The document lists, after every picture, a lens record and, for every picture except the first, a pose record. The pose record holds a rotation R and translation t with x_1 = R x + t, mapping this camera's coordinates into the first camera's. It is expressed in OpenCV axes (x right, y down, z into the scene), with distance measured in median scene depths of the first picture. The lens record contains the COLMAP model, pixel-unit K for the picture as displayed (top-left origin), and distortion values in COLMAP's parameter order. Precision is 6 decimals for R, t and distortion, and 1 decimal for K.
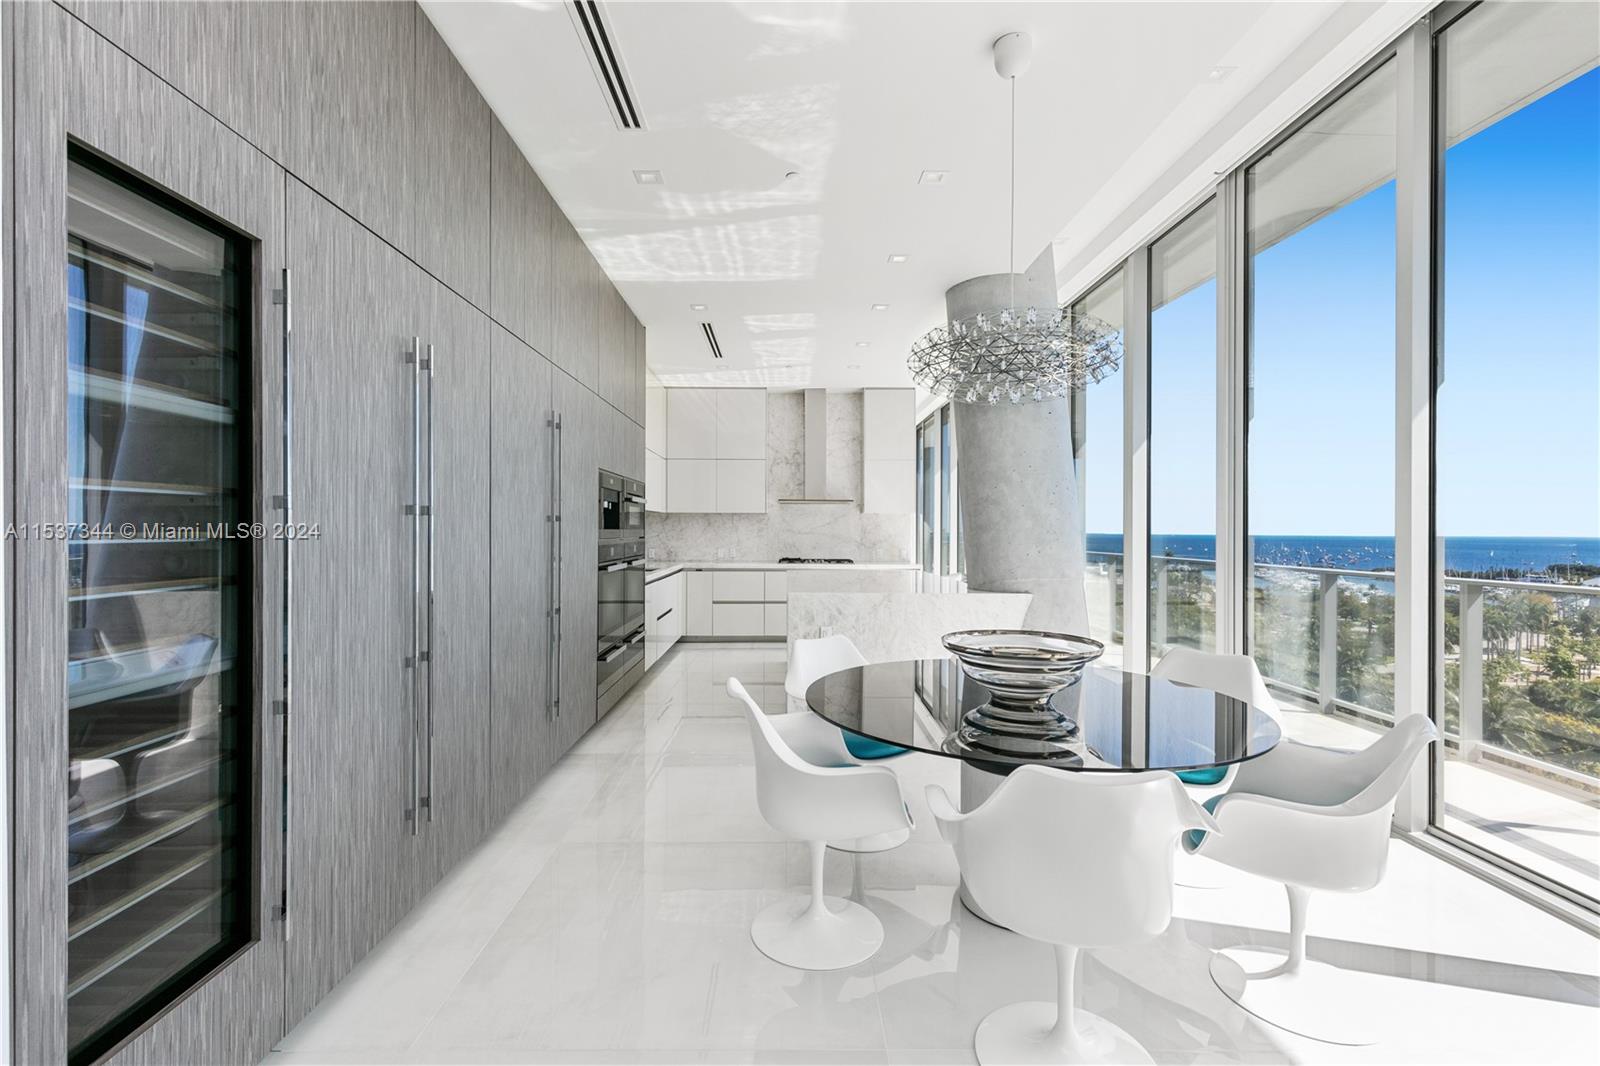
lens RADIAL K [[731.0, 0, 771.8], [0, 731.0, 530.4], [0, 0, 1]] dist [0.002419, -0.000525]
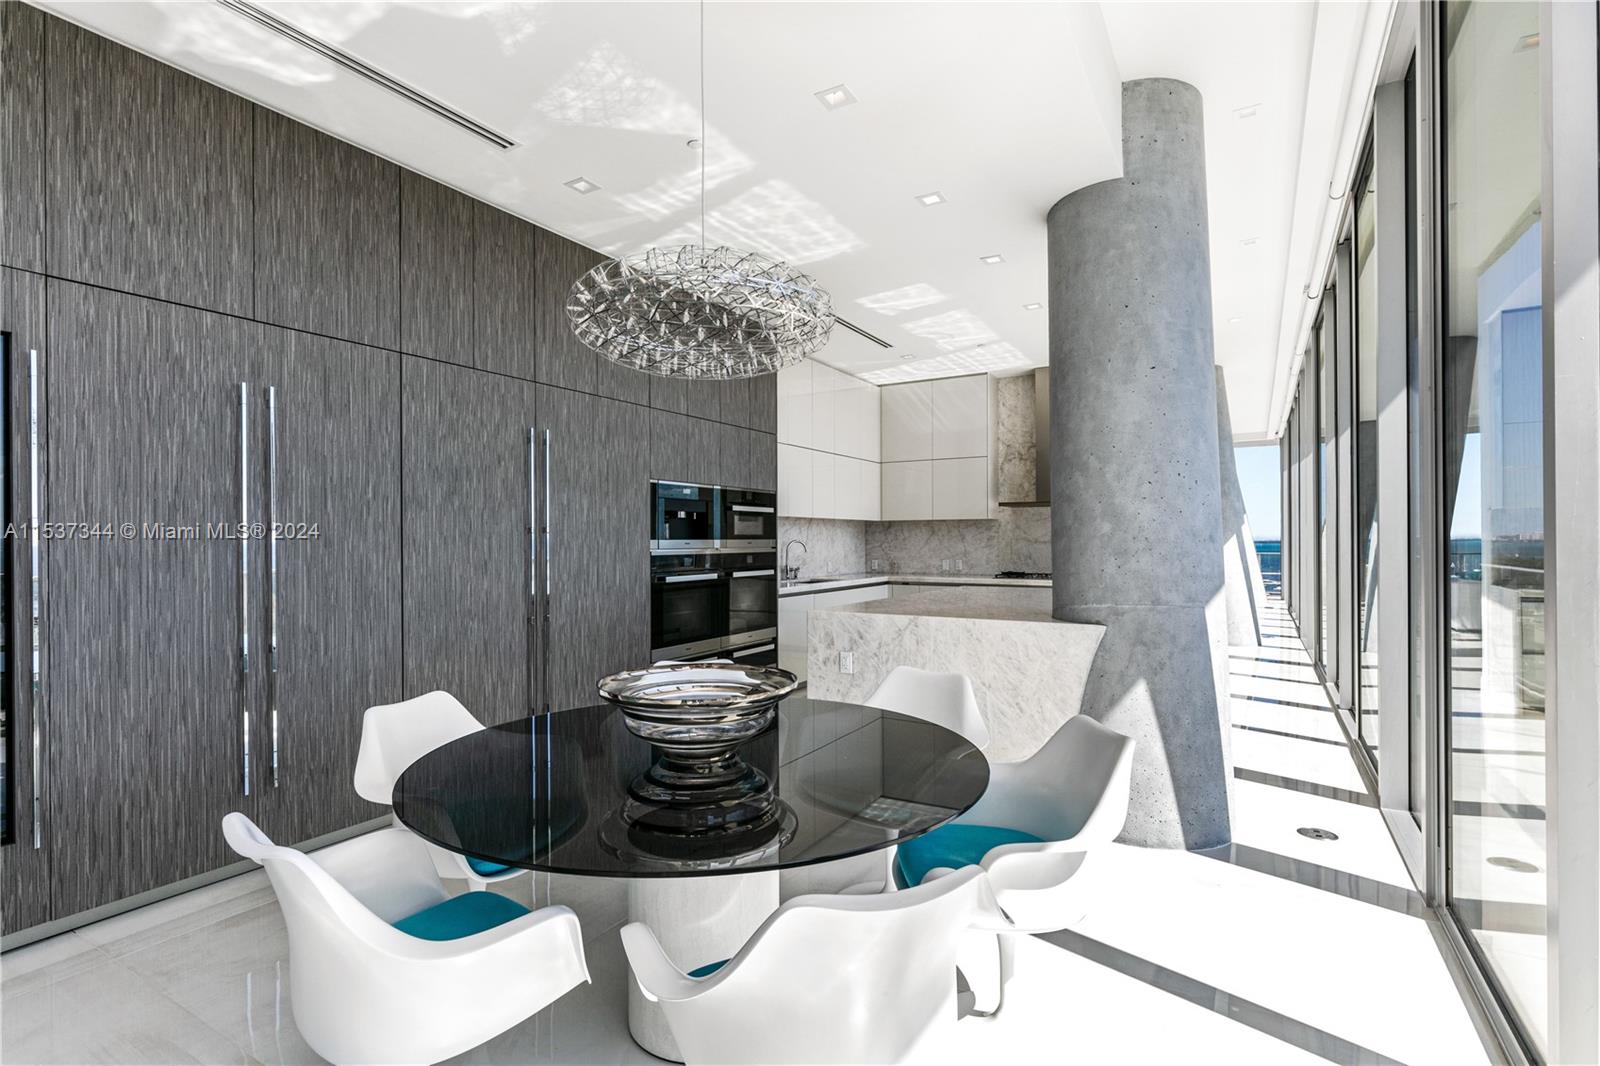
lens RADIAL K [[756.9, 0, 762.0], [0, 756.9, 540.5], [0, 0, 1]] dist [-0.003524, 0.000281]
pose [[0.852289, -0.008136, -0.523009, 0.453608], [0.007971, 0.999965, -0.002566, 0.003082], [0.523011, -0.001982, 0.852324, 0.195078]]
